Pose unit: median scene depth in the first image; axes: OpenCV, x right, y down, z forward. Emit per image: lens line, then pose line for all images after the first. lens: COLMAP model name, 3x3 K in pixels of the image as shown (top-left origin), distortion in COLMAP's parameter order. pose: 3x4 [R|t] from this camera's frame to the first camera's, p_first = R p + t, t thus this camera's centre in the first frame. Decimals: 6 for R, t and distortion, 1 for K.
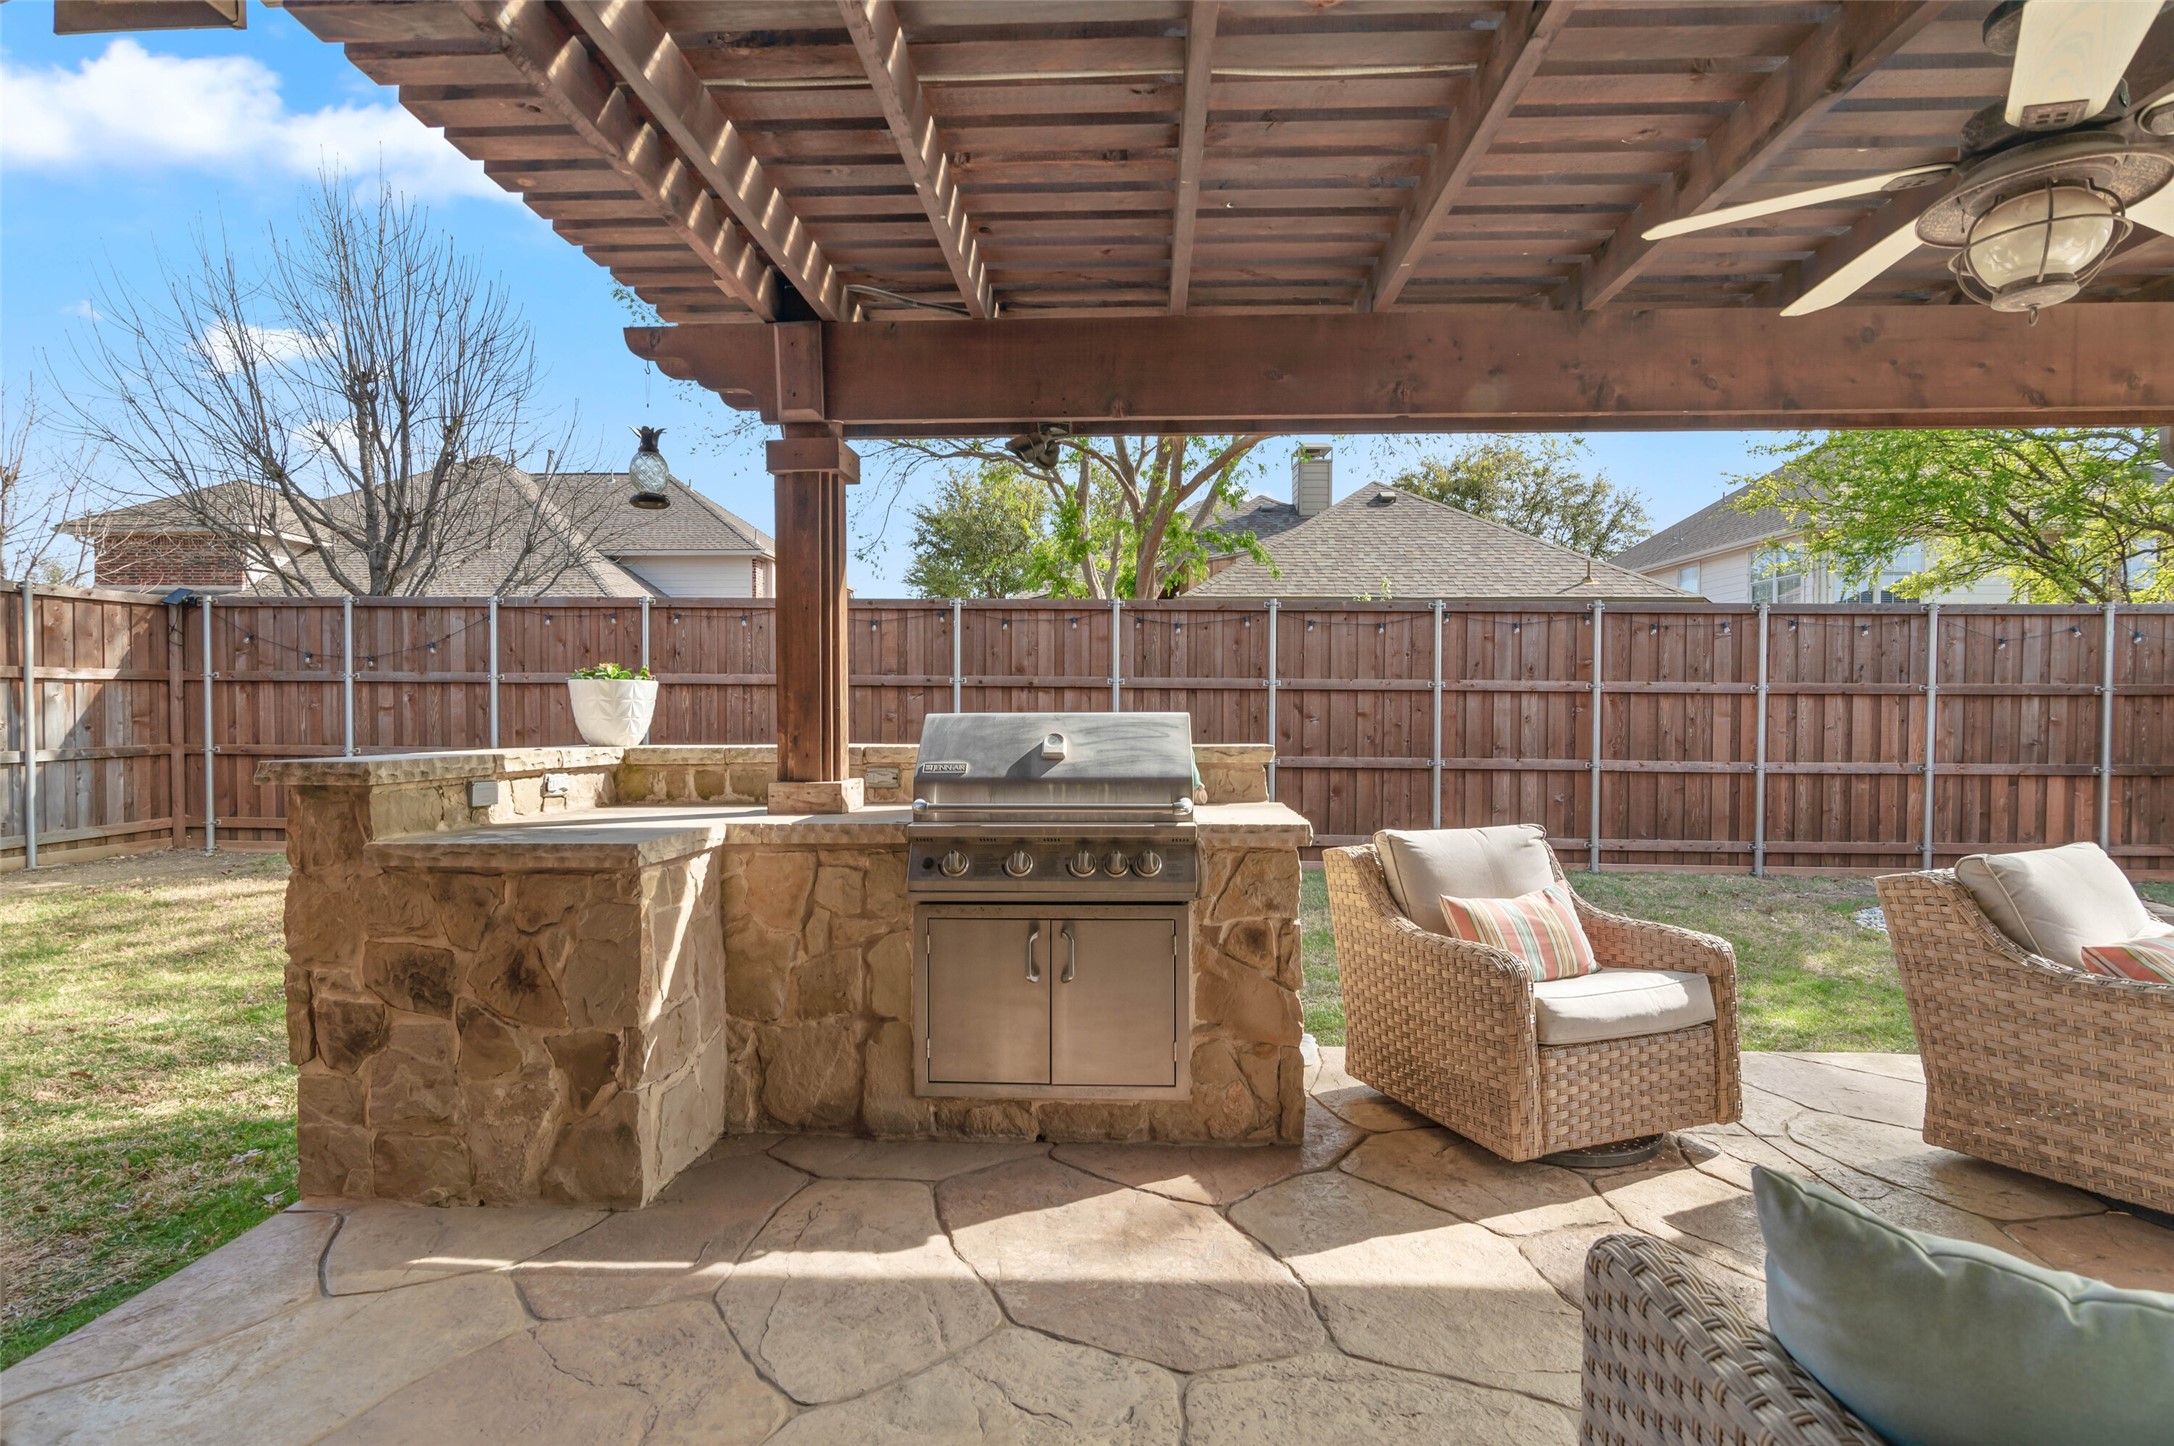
lens RADIAL K [[1006.7, 0, 1087.2], [0, 1006.7, 724.0], [0, 0, 1]] dist [-0.005125, -0.000692]
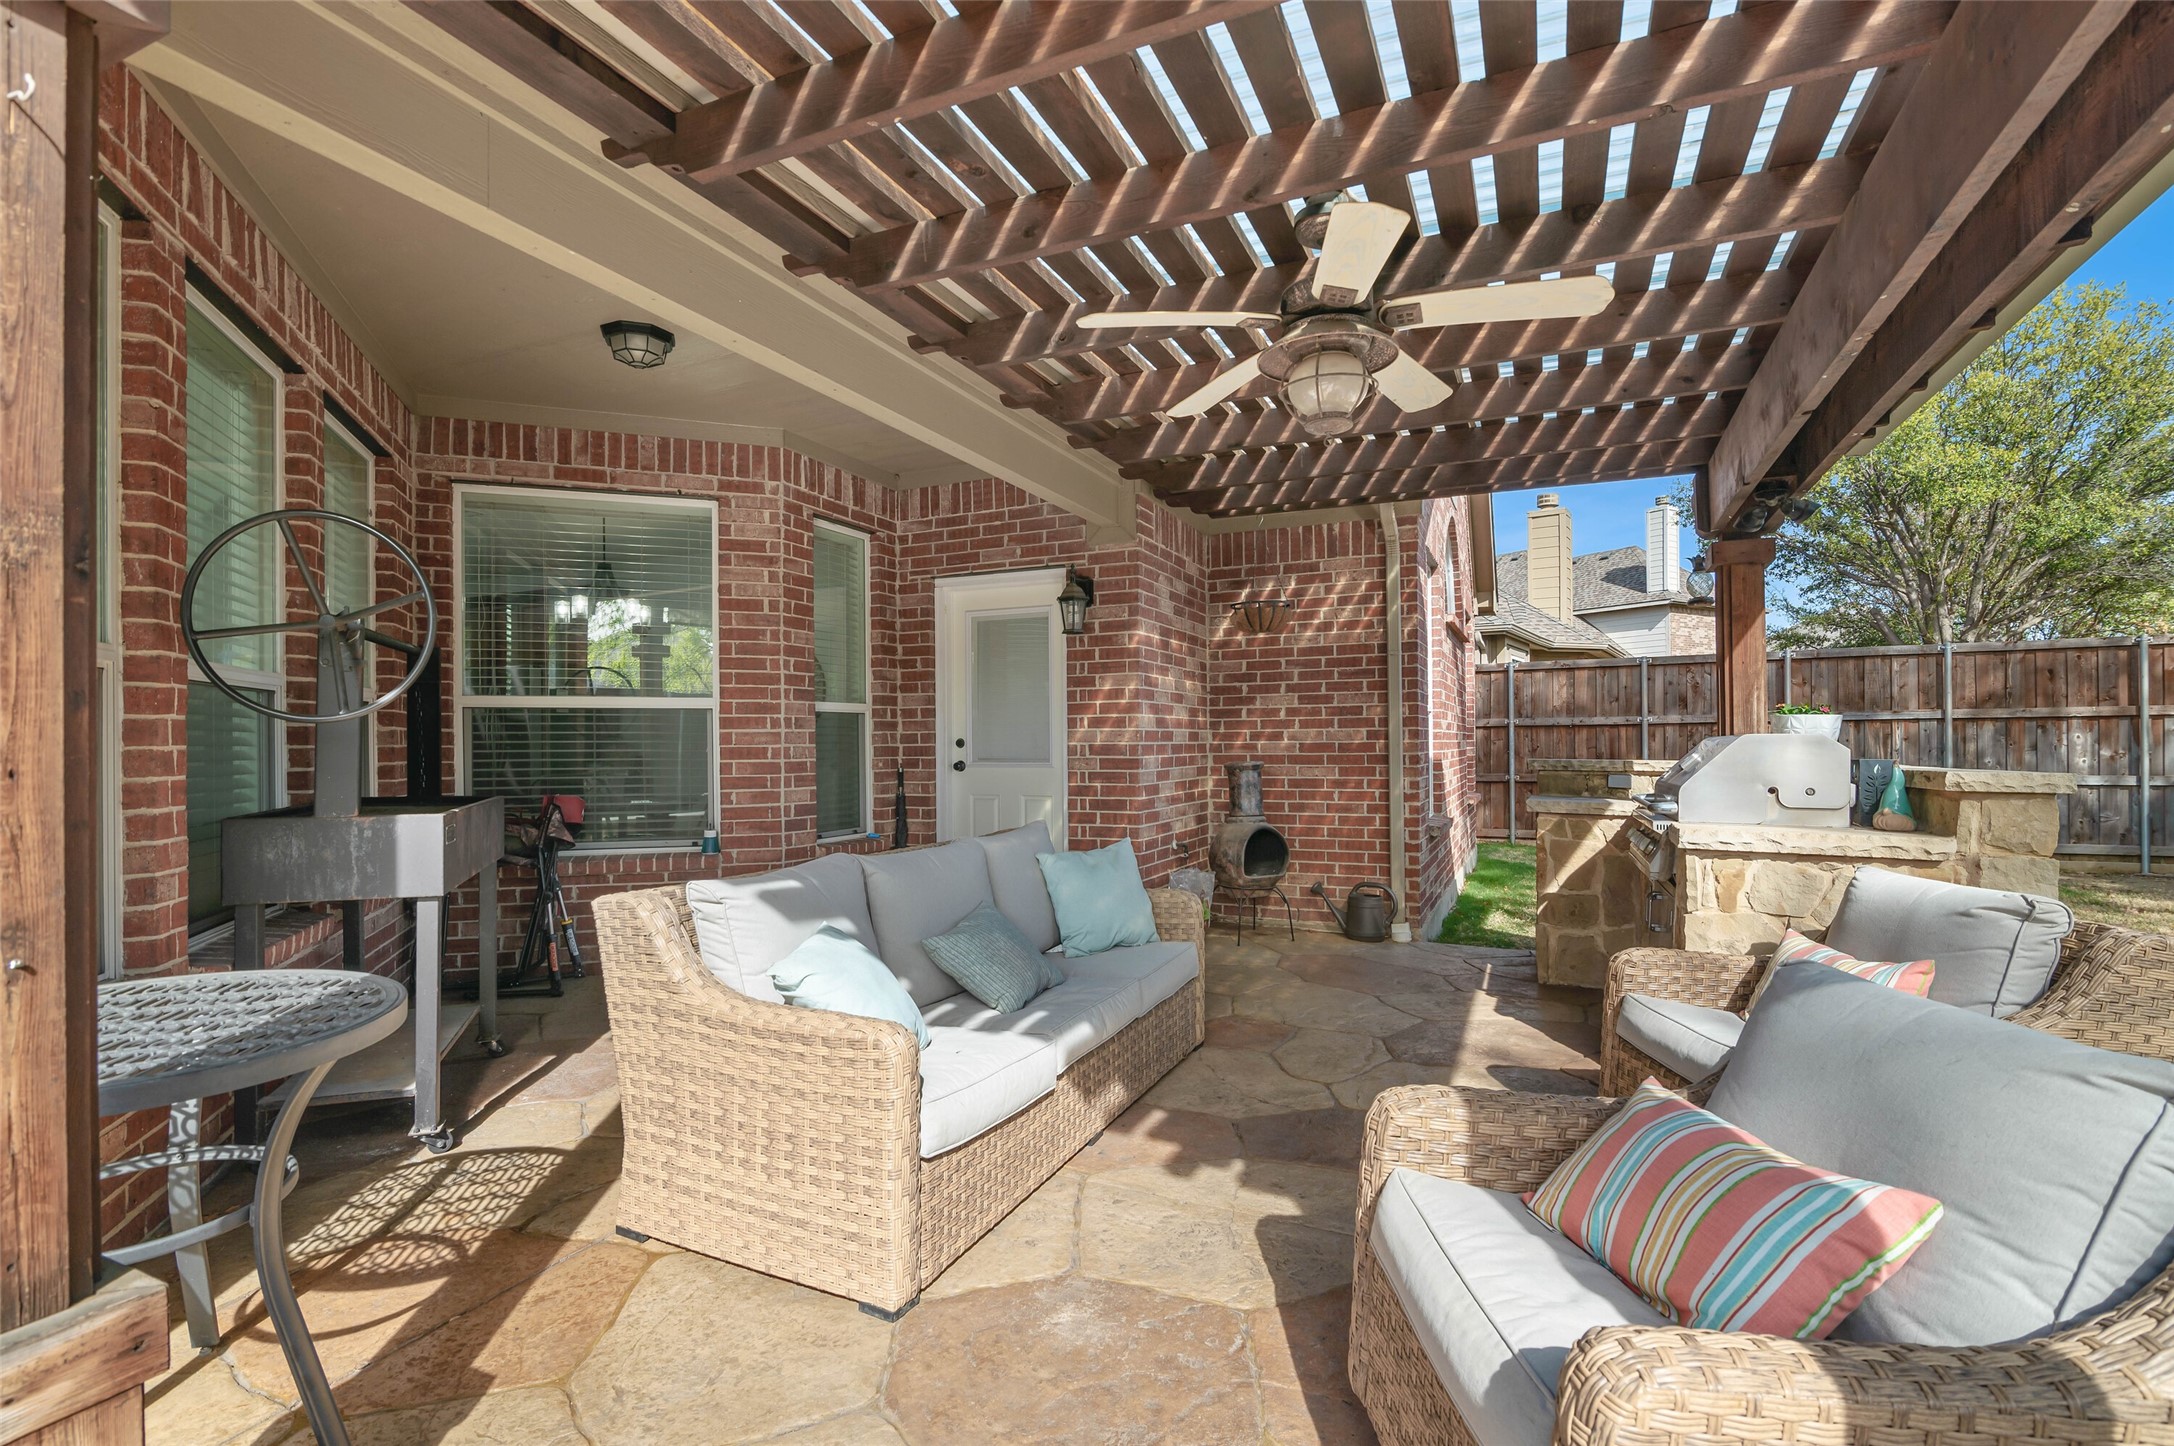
lens RADIAL K [[1006.7, 0, 1082.9], [0, 1006.7, 731.3], [0, 0, 1]] dist [-0.005125, -0.000692]
pose [[-0.375247, -0.004822, -0.926912, 1.796973], [-0.020777, 0.999779, 0.003211, -0.015924], [0.926692, 0.020463, -0.375264, 0.897651]]
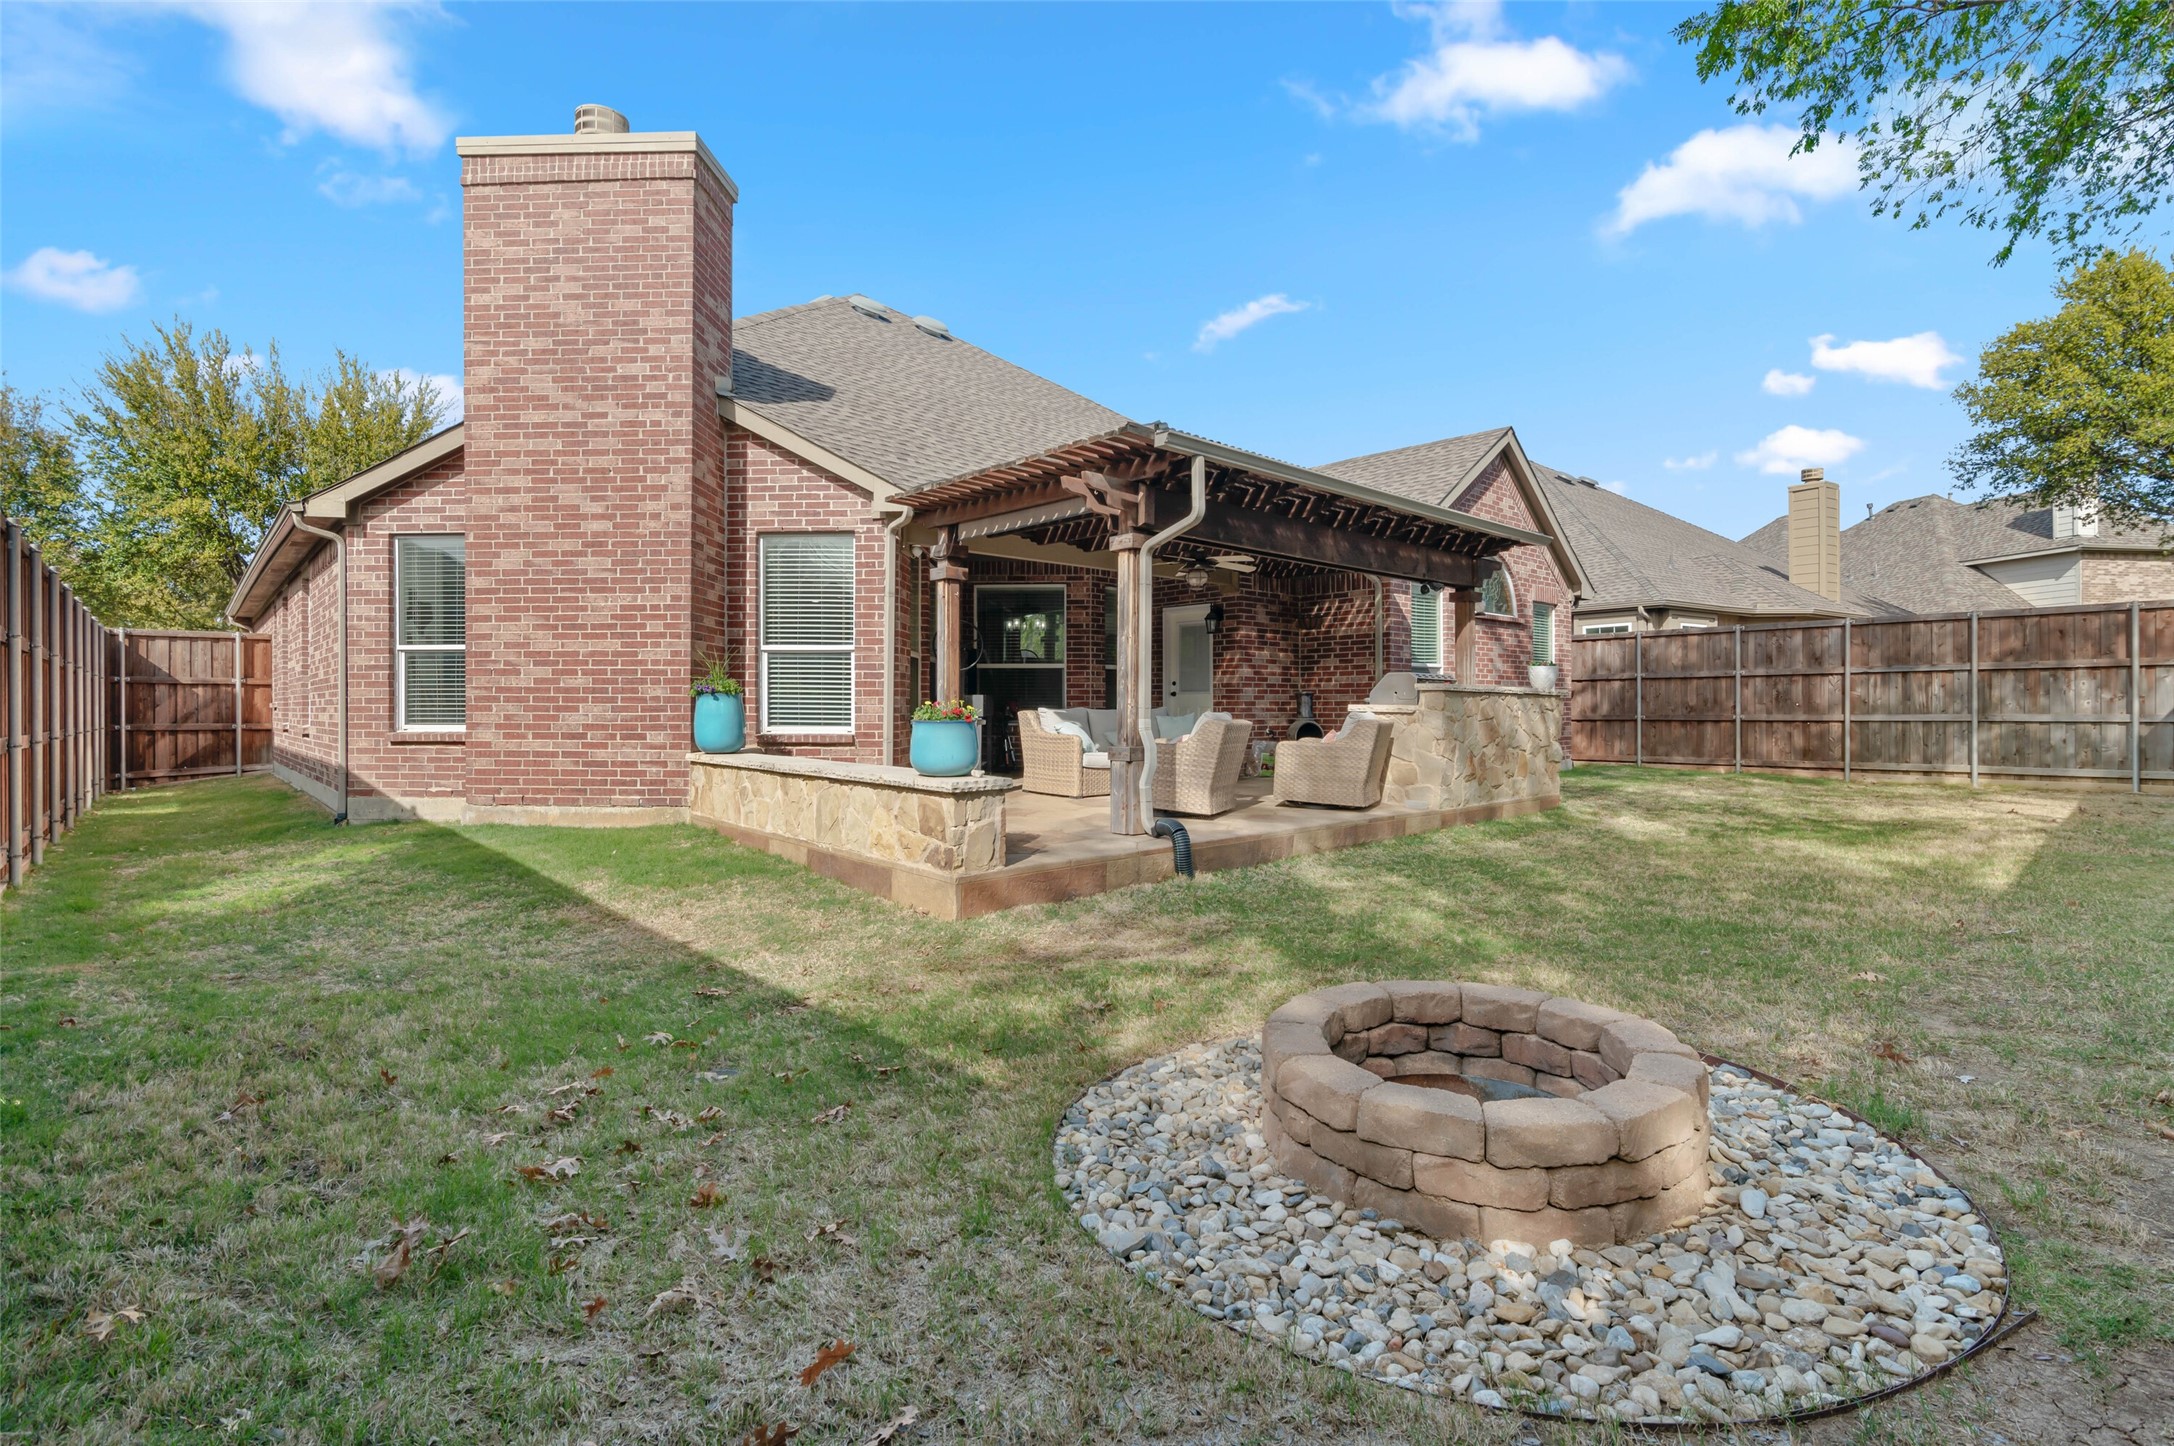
lens RADIAL K [[1006.7, 0, 1088.4], [0, 1006.7, 706.4], [0, 0, 1]] dist [-0.005125, -0.000692]
pose [[-0.703890, 0.002555, -0.710305, 3.757966], [-0.019832, 0.999533, 0.023248, 0.035183], [0.710032, 0.030451, -0.703510, 3.154800]]
